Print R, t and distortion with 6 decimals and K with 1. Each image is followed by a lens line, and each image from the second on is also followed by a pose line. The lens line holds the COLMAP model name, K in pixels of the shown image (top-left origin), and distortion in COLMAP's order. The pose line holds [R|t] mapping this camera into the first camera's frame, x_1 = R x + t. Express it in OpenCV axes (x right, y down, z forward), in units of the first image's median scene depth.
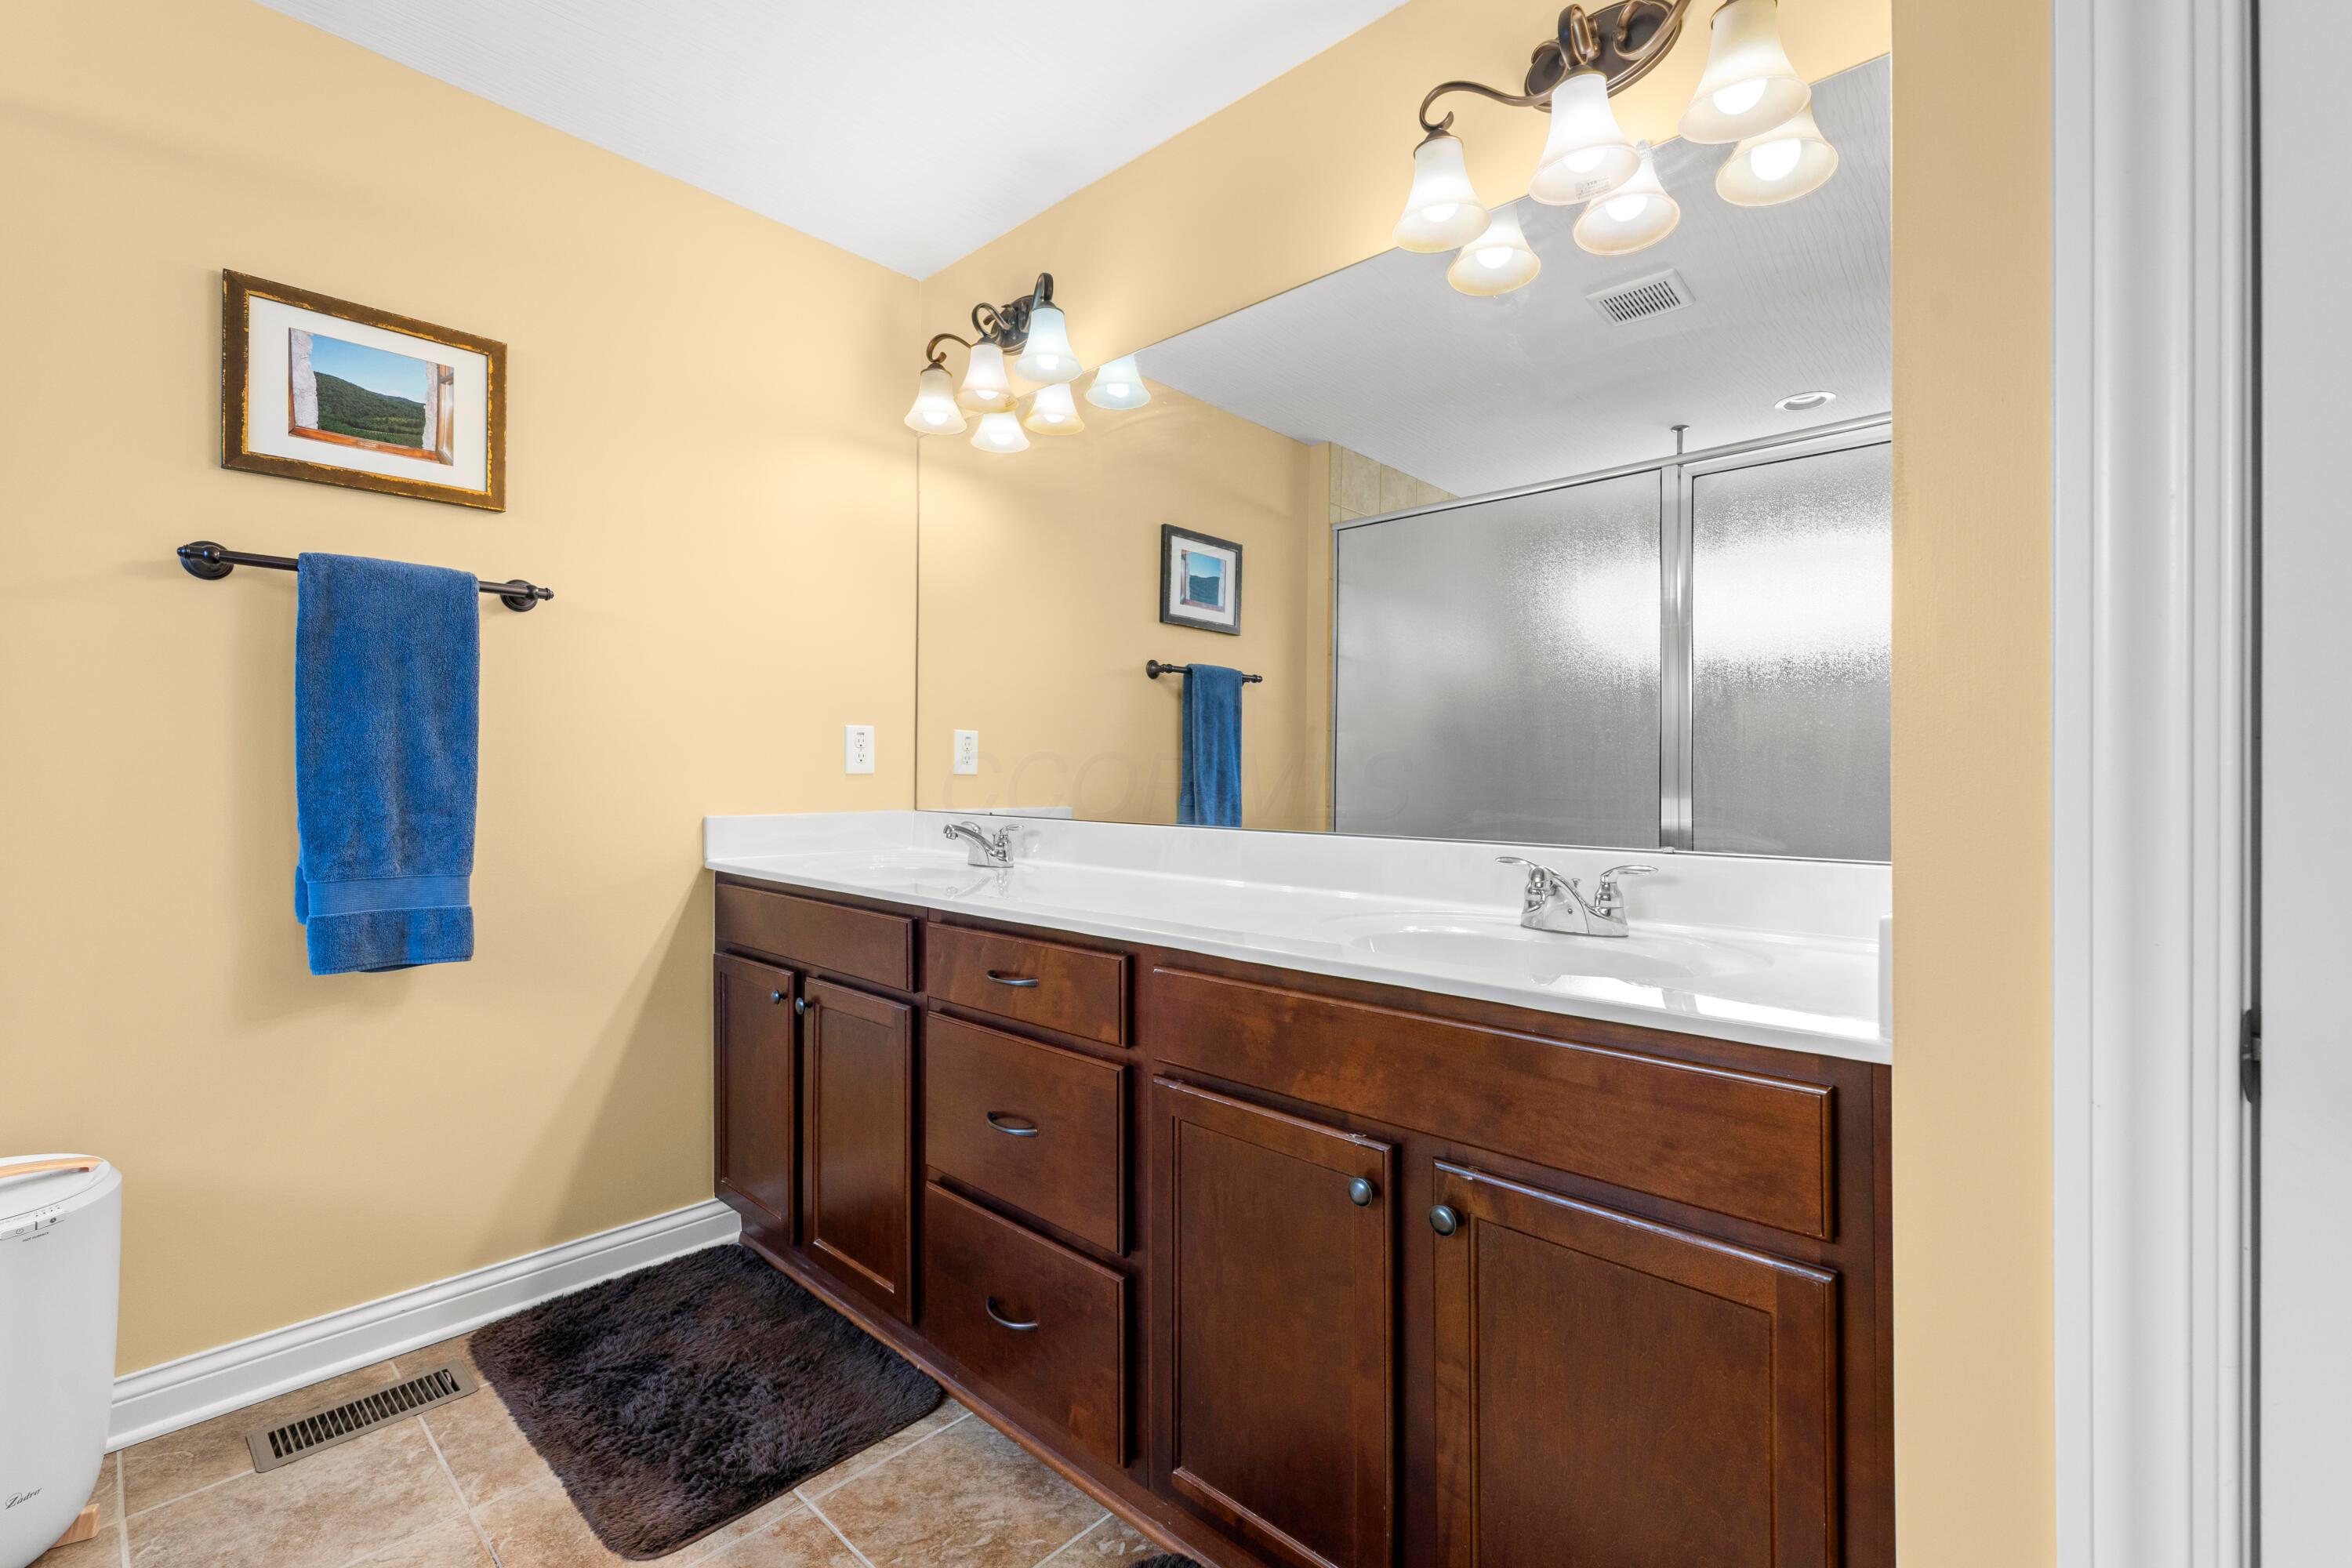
lens RADIAL K [[1004.1, 0, 1177.7], [0, 1004.1, 769.1], [0, 0, 1]] dist [0.000078, -0.000049]
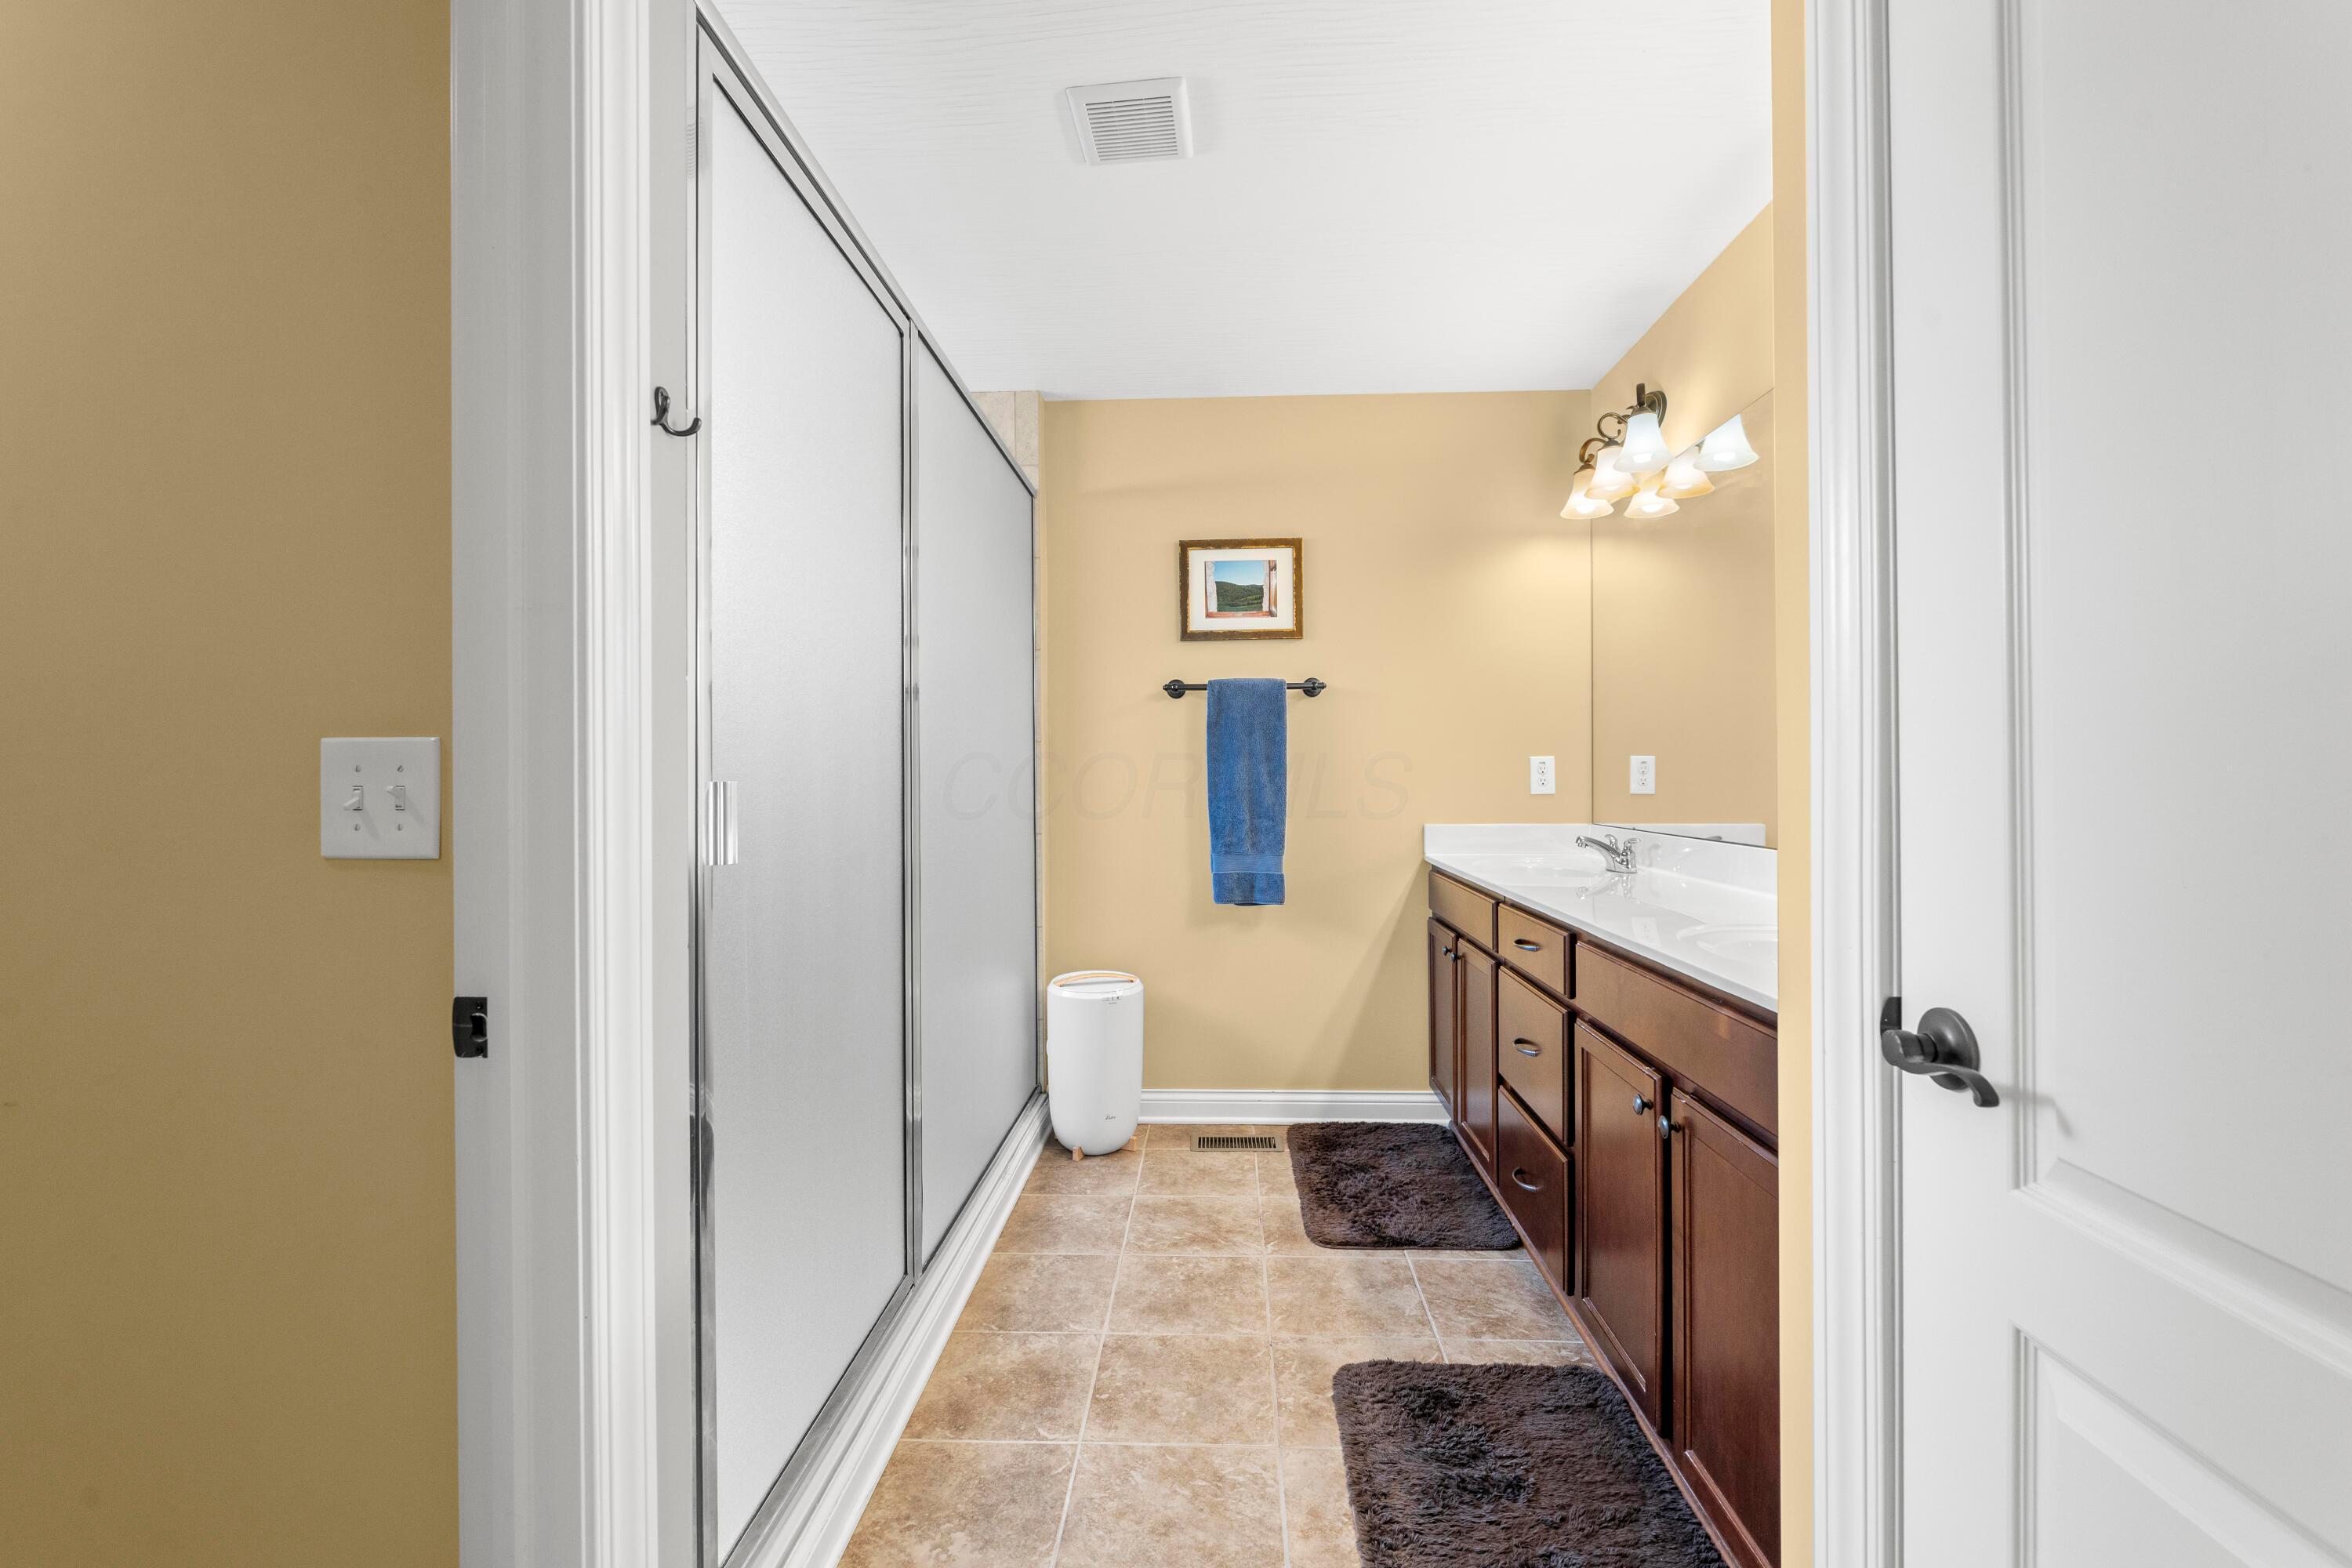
lens RADIAL K [[1004.1, 0, 1177.7], [0, 1004.1, 769.1], [0, 0, 1]] dist [0.000078, -0.000049]
pose [[0.635989, -0.015818, -0.771536, 0.524614], [0.012298, 0.999871, -0.010362, -0.027765], [0.771600, -0.002898, 0.636101, -0.240182]]
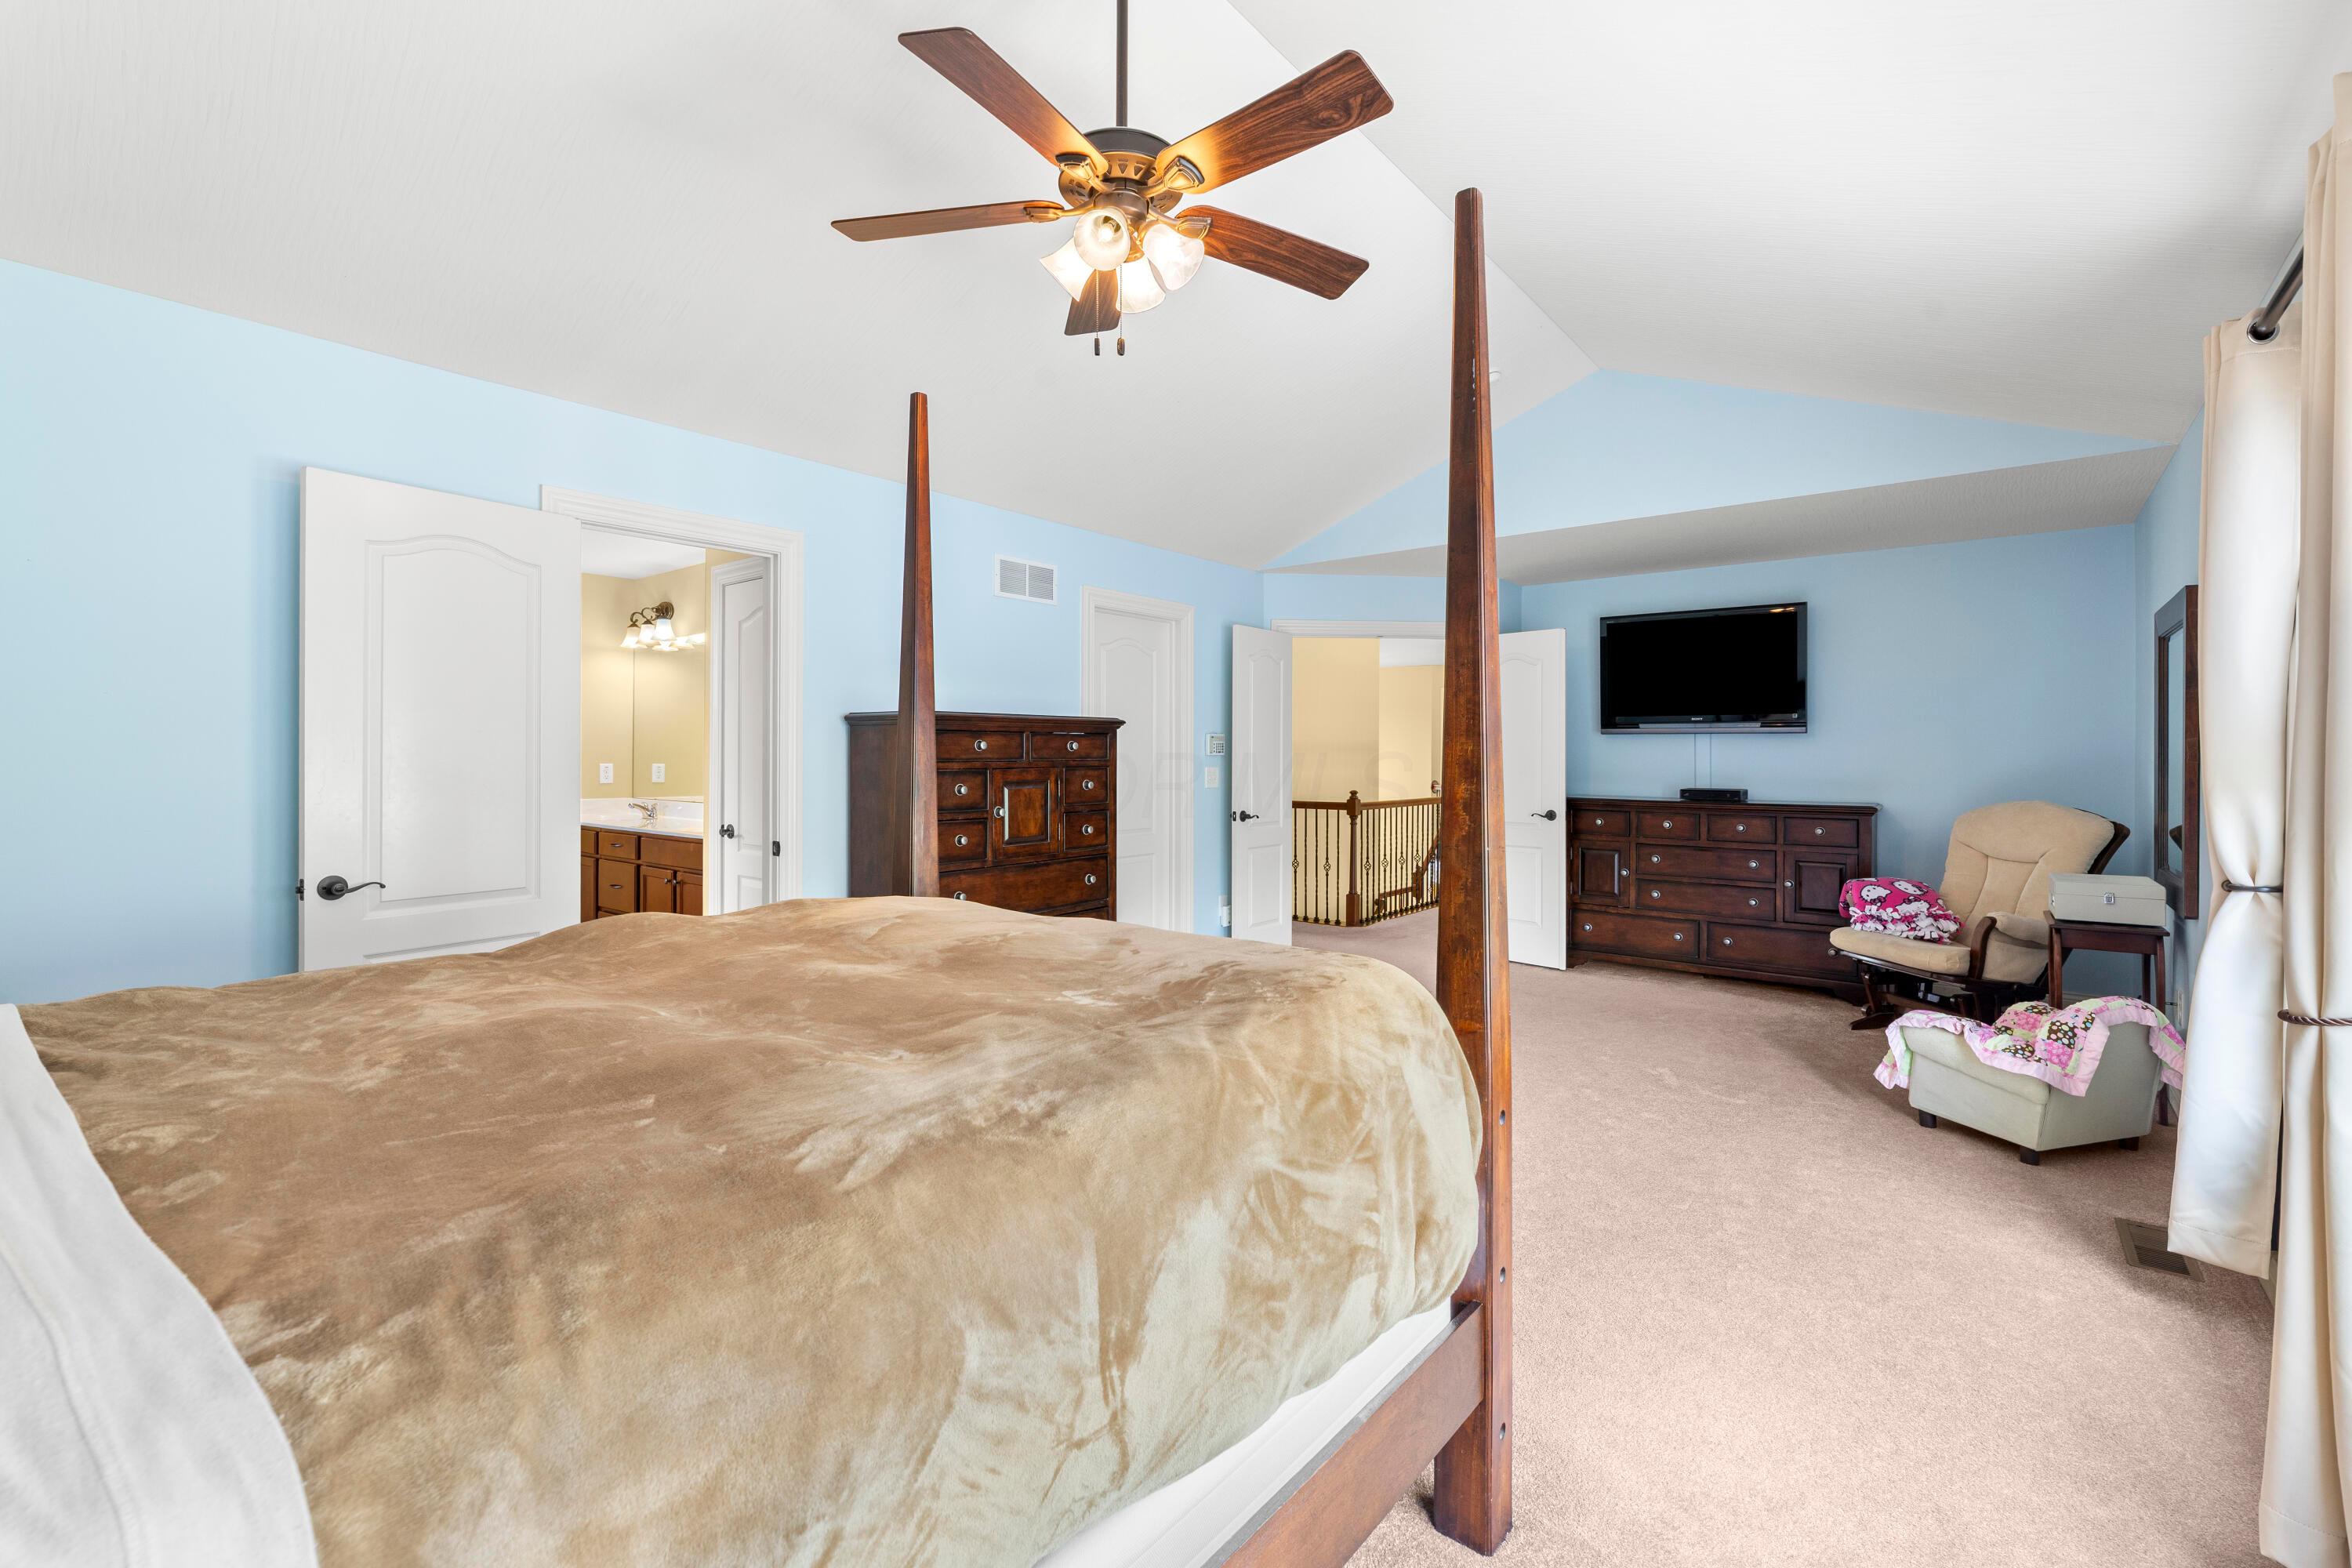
lens RADIAL K [[1004.1, 0, 1177.7], [0, 1004.1, 769.1], [0, 0, 1]] dist [0.000078, -0.000049]
pose [[0.998494, 0.000889, 0.054859, 1.352560], [-0.001660, 0.999900, 0.014013, -0.093845], [-0.054841, -0.014082, 0.998396, -2.201719]]
